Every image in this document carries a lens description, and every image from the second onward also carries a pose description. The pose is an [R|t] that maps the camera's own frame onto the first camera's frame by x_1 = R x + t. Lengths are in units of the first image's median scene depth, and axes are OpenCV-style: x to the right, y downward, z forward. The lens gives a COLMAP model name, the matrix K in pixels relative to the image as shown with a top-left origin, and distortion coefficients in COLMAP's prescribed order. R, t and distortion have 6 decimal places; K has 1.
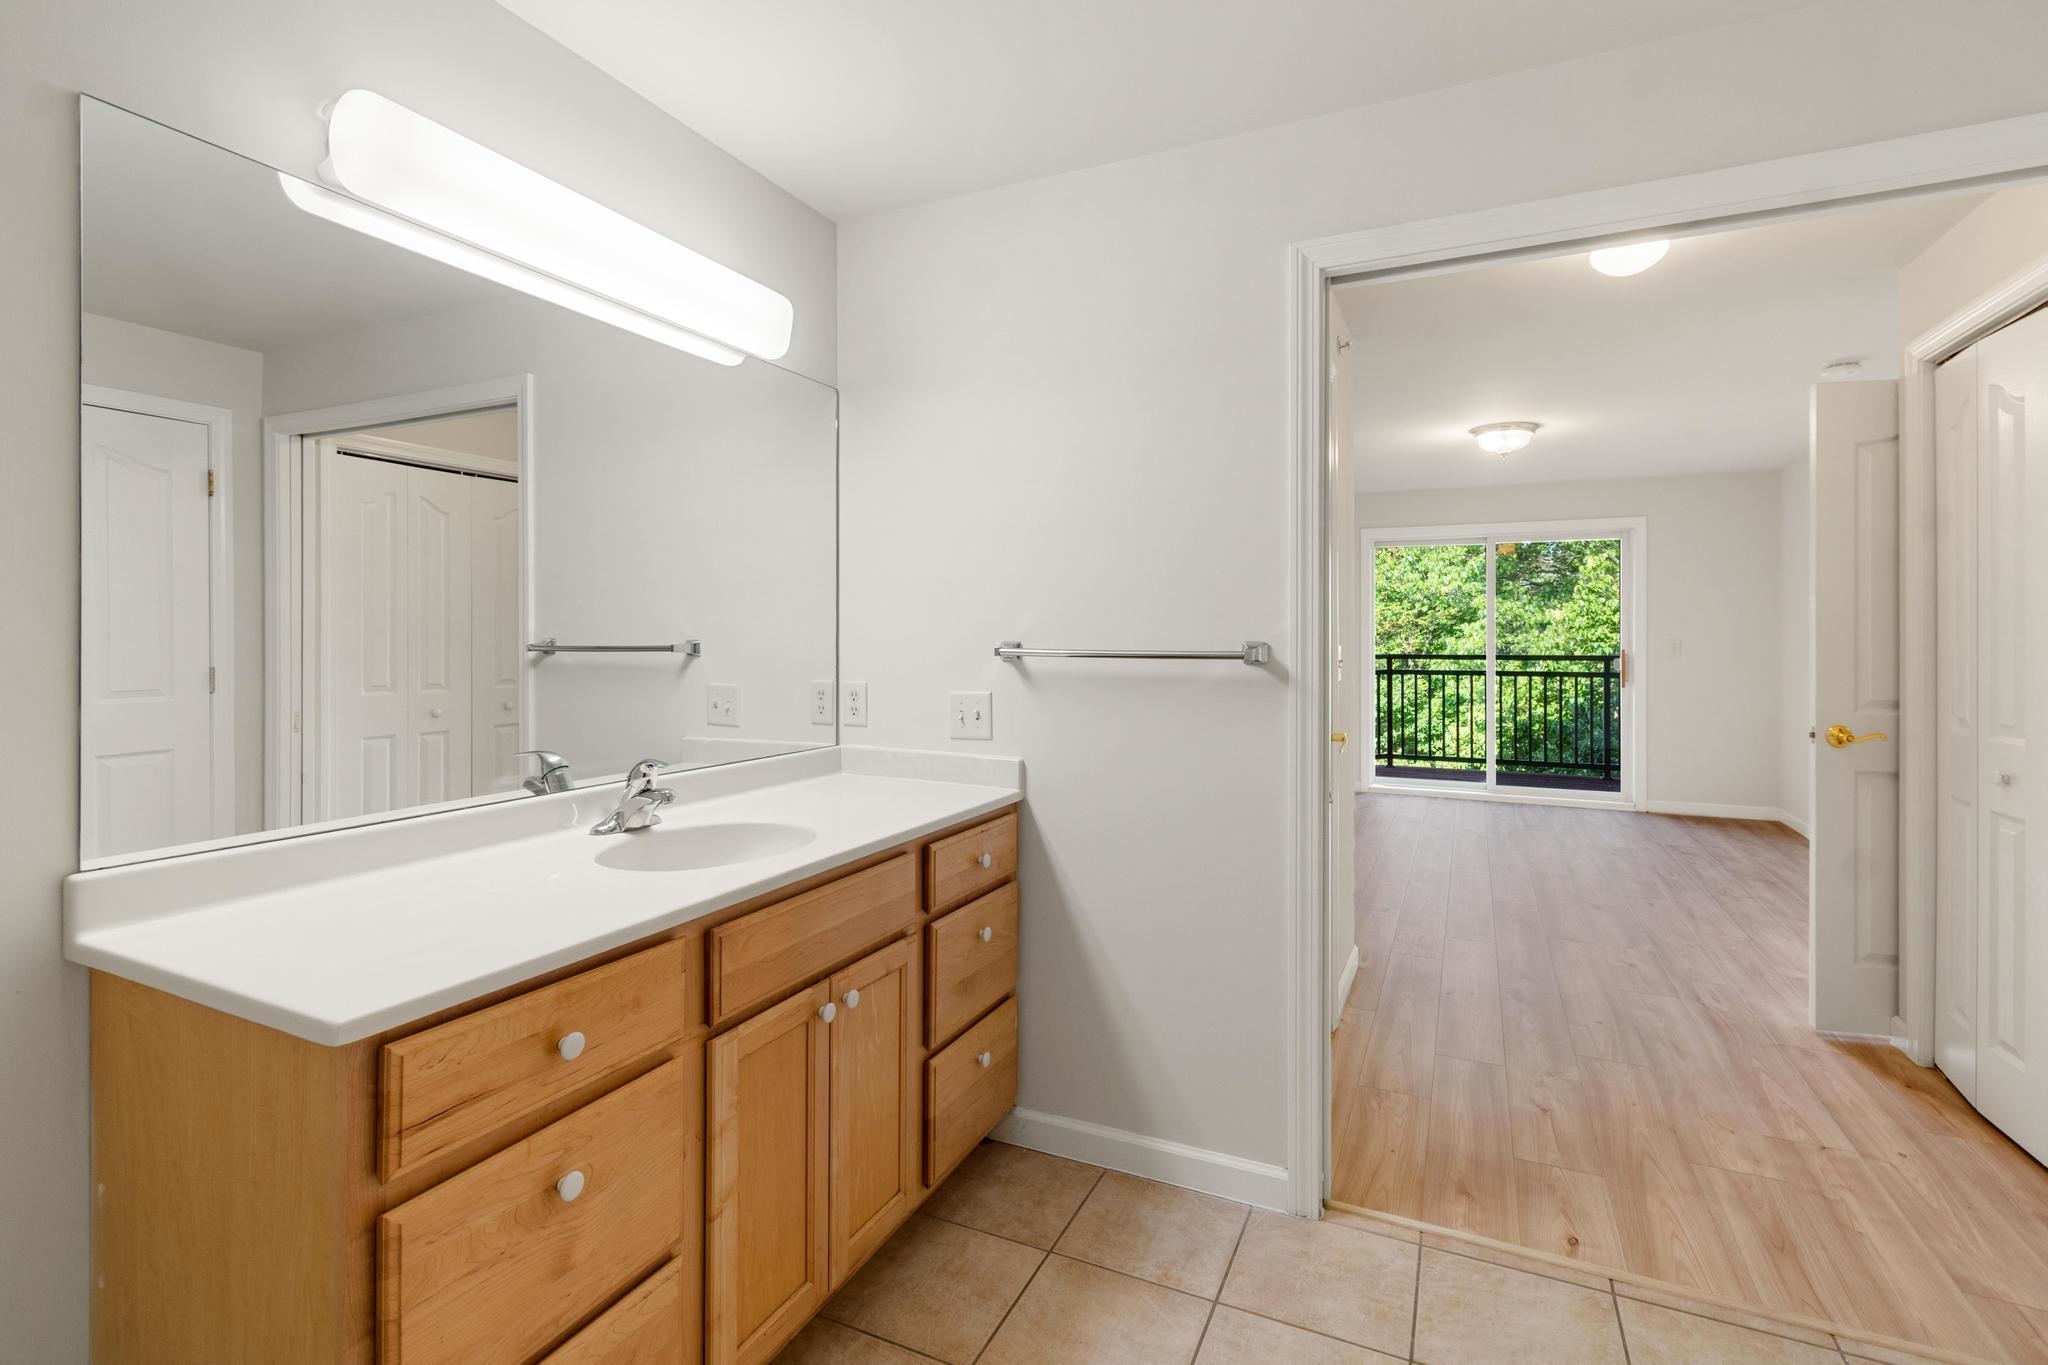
lens RADIAL K [[926.6, 0, 1045.0], [0, 926.6, 671.7], [0, 0, 1]] dist [0.002788, -0.000441]
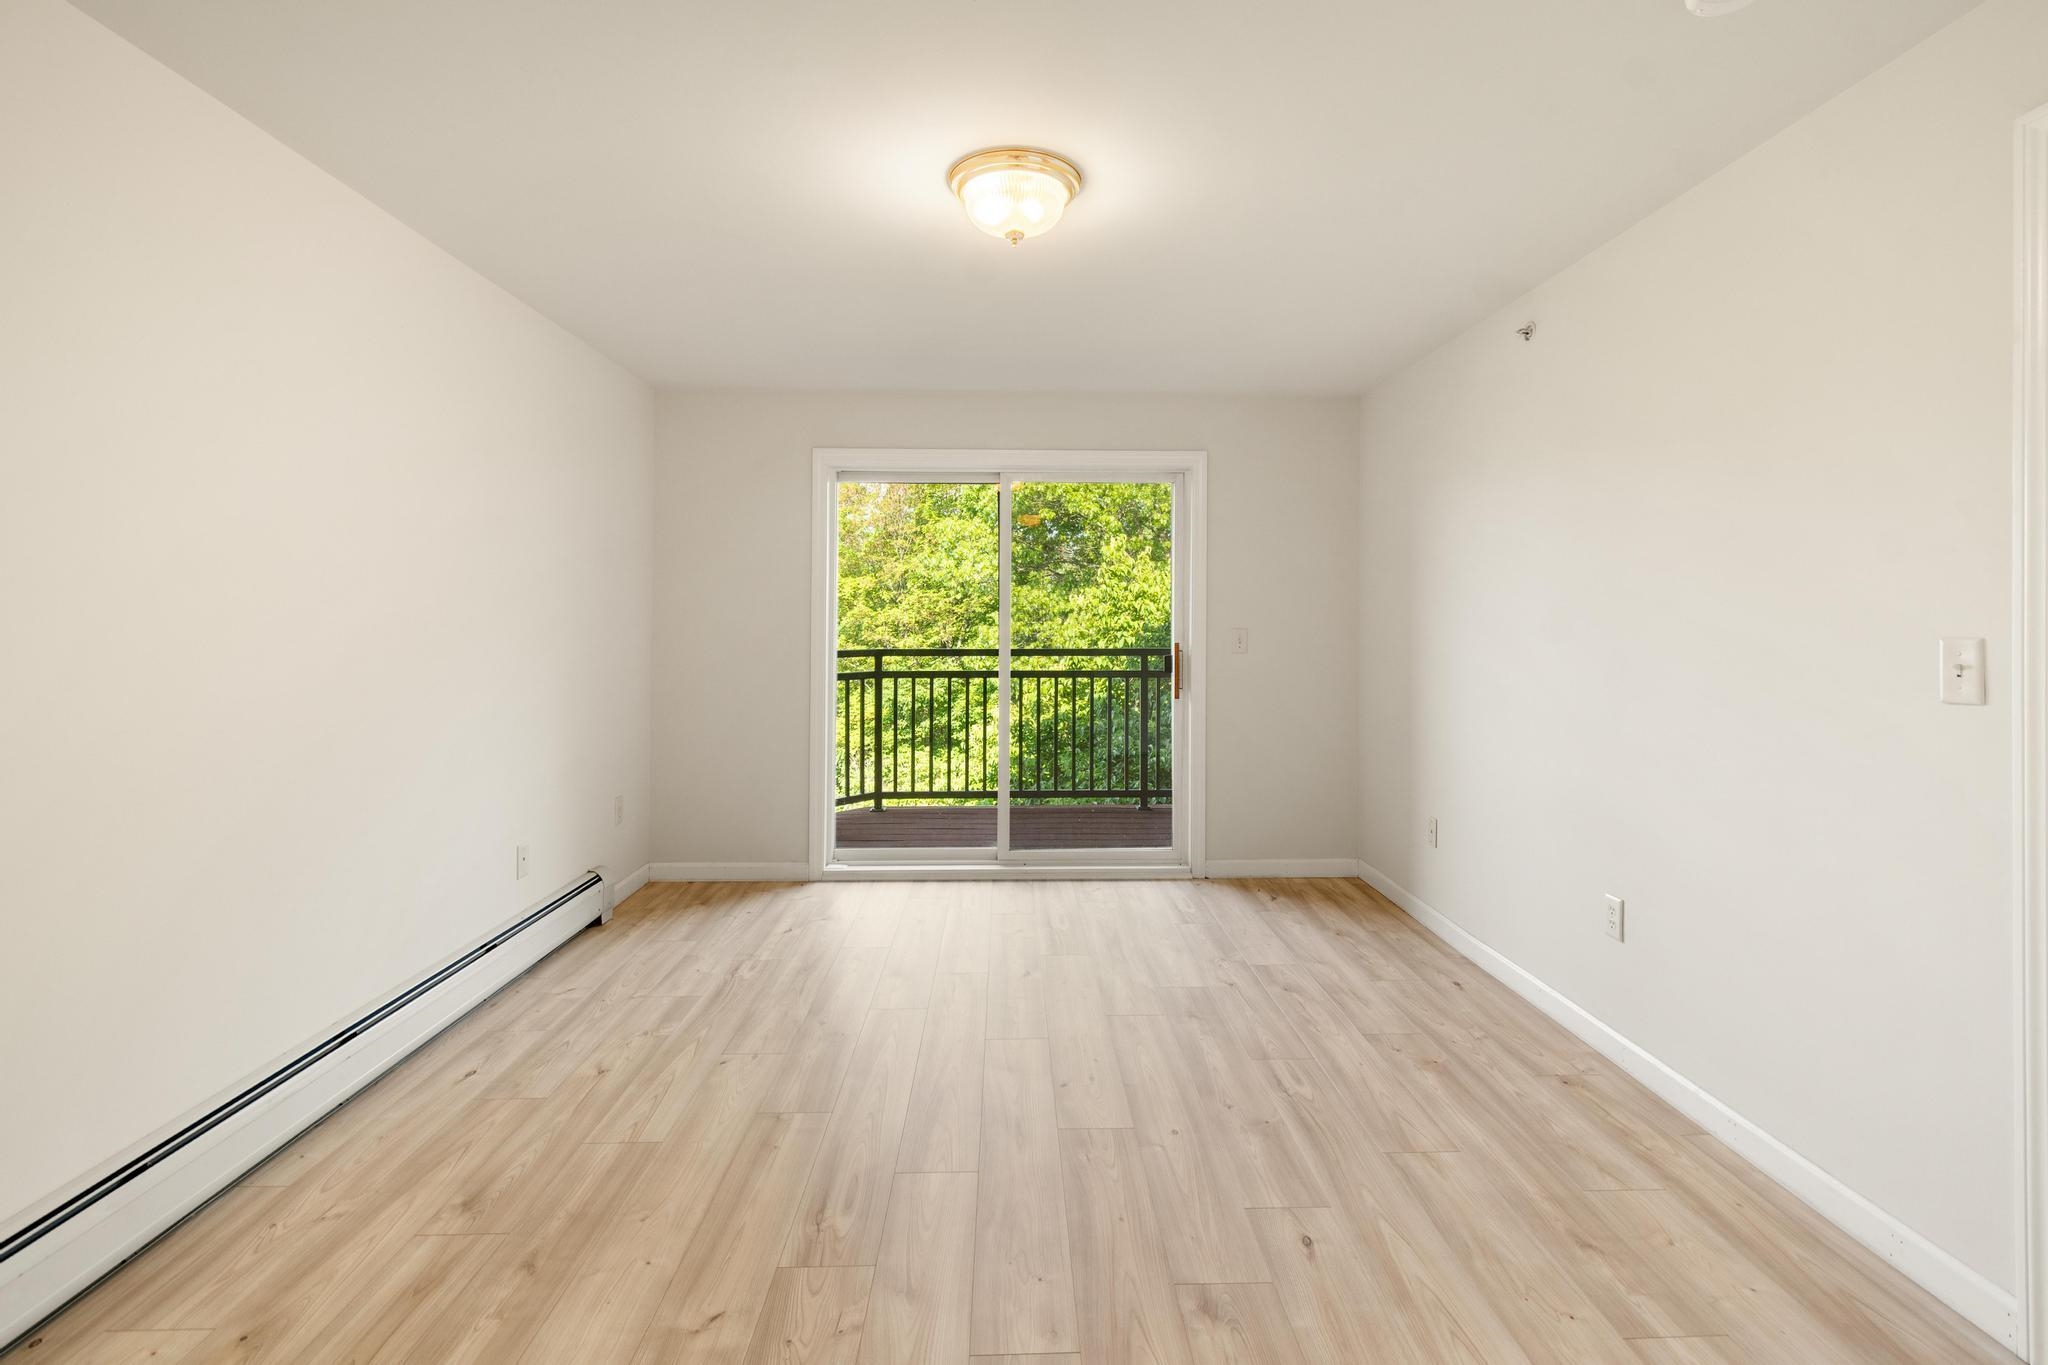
lens RADIAL K [[926.6, 0, 1045.0], [0, 926.6, 671.7], [0, 0, 1]] dist [0.002788, -0.000441]
pose [[0.891044, -0.018502, 0.453540, 0.111231], [0.012494, 0.999790, 0.016239, -0.007287], [-0.453745, -0.008803, 0.891088, 0.211236]]
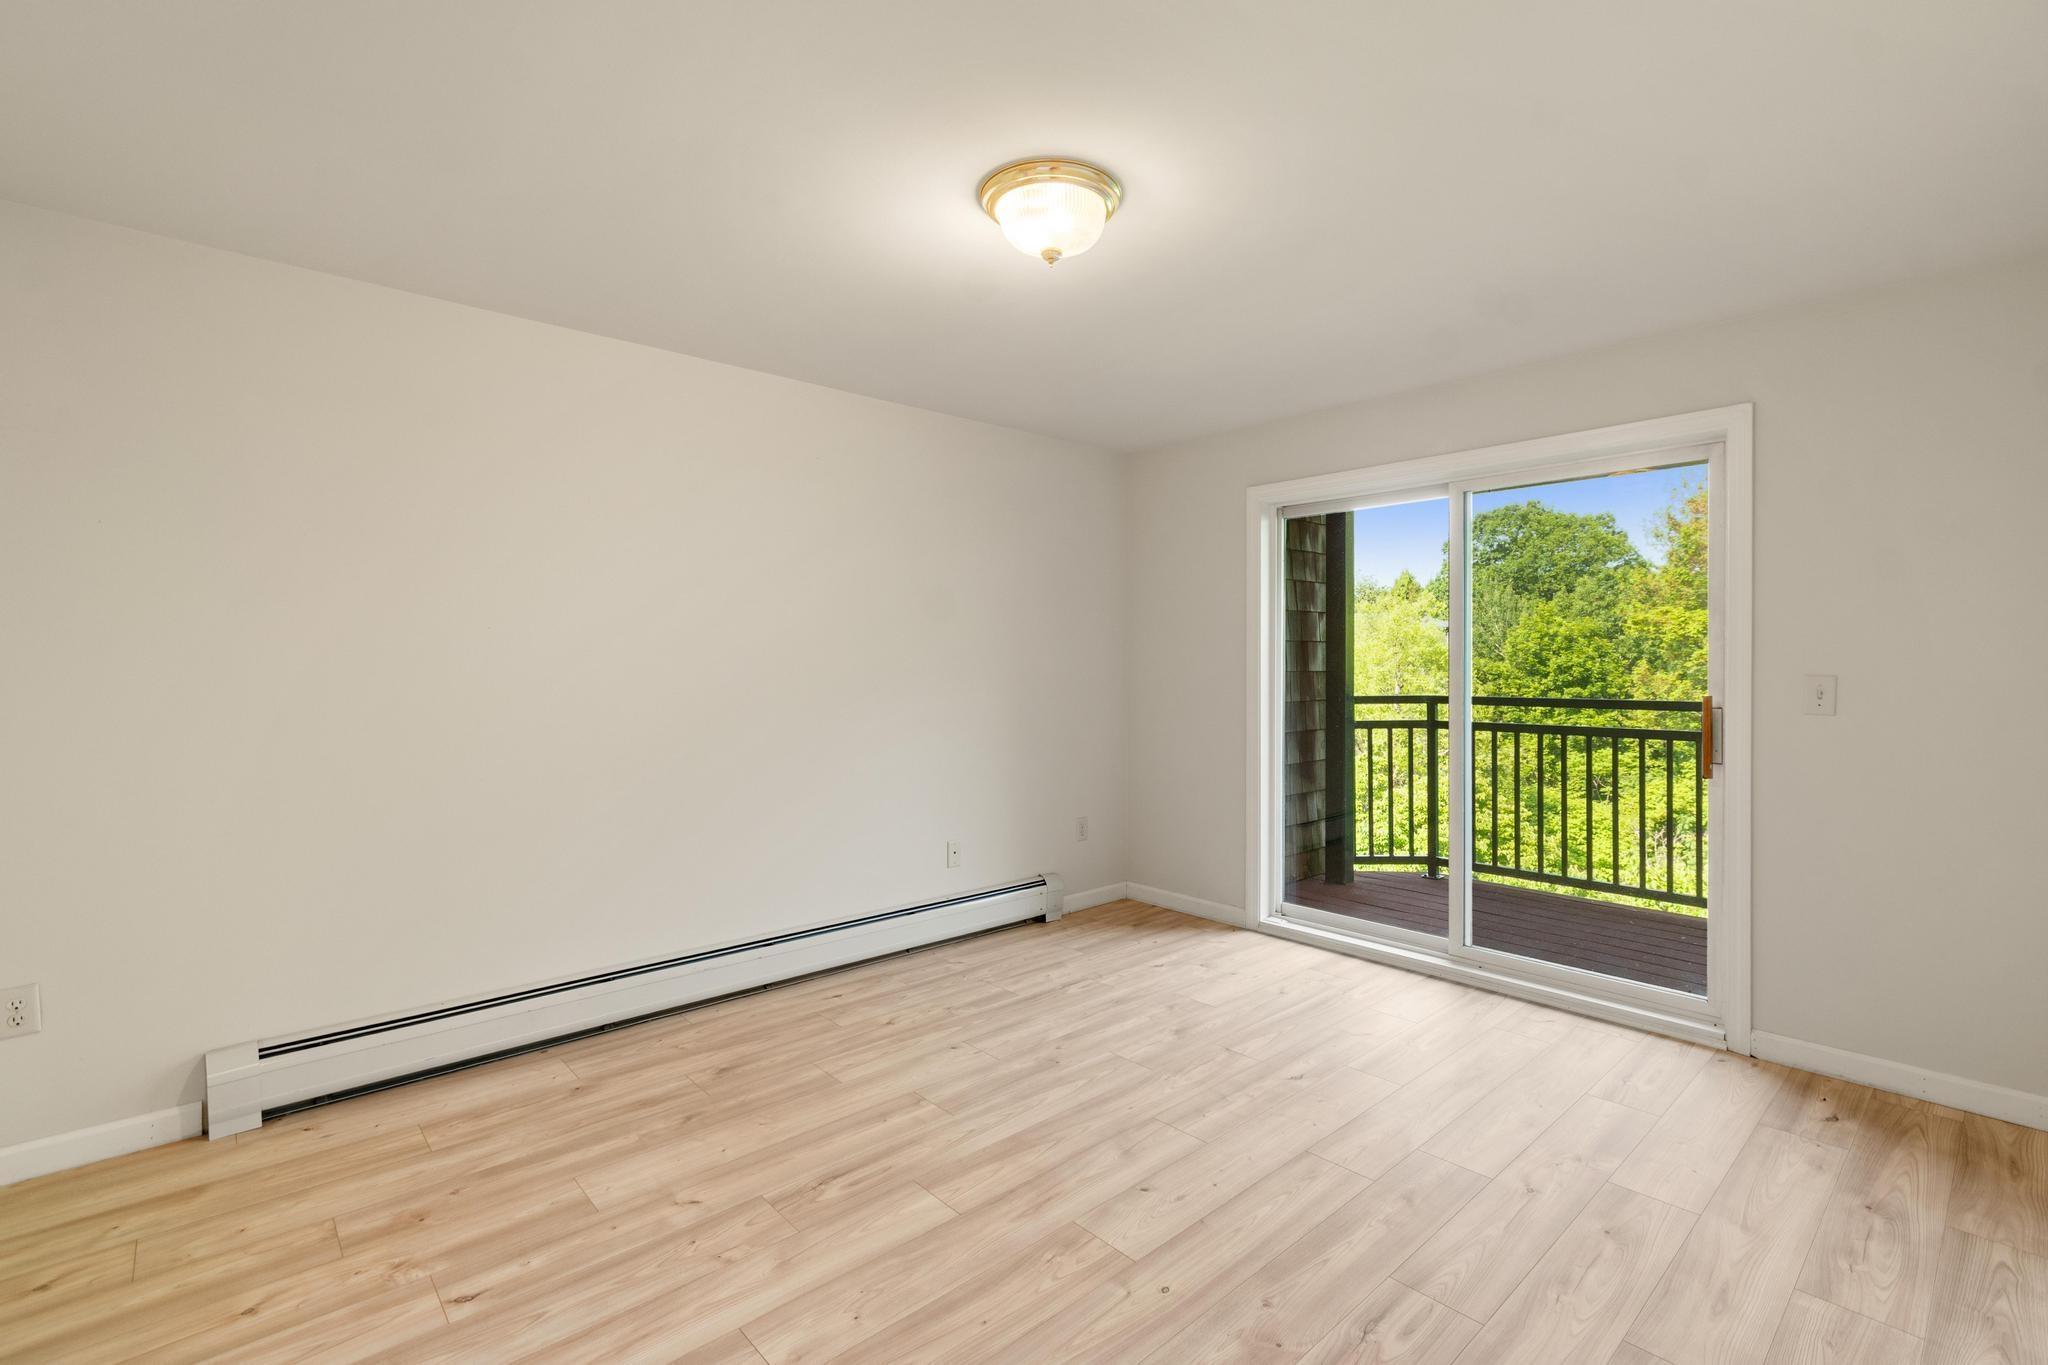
lens RADIAL K [[926.6, 0, 1045.0], [0, 926.6, 671.7], [0, 0, 1]] dist [0.002788, -0.000441]
pose [[0.919840, 0.001959, -0.392289, 0.244825], [-0.016333, 0.999312, -0.033308, -0.006139], [0.391954, 0.037045, 0.919239, 0.215006]]
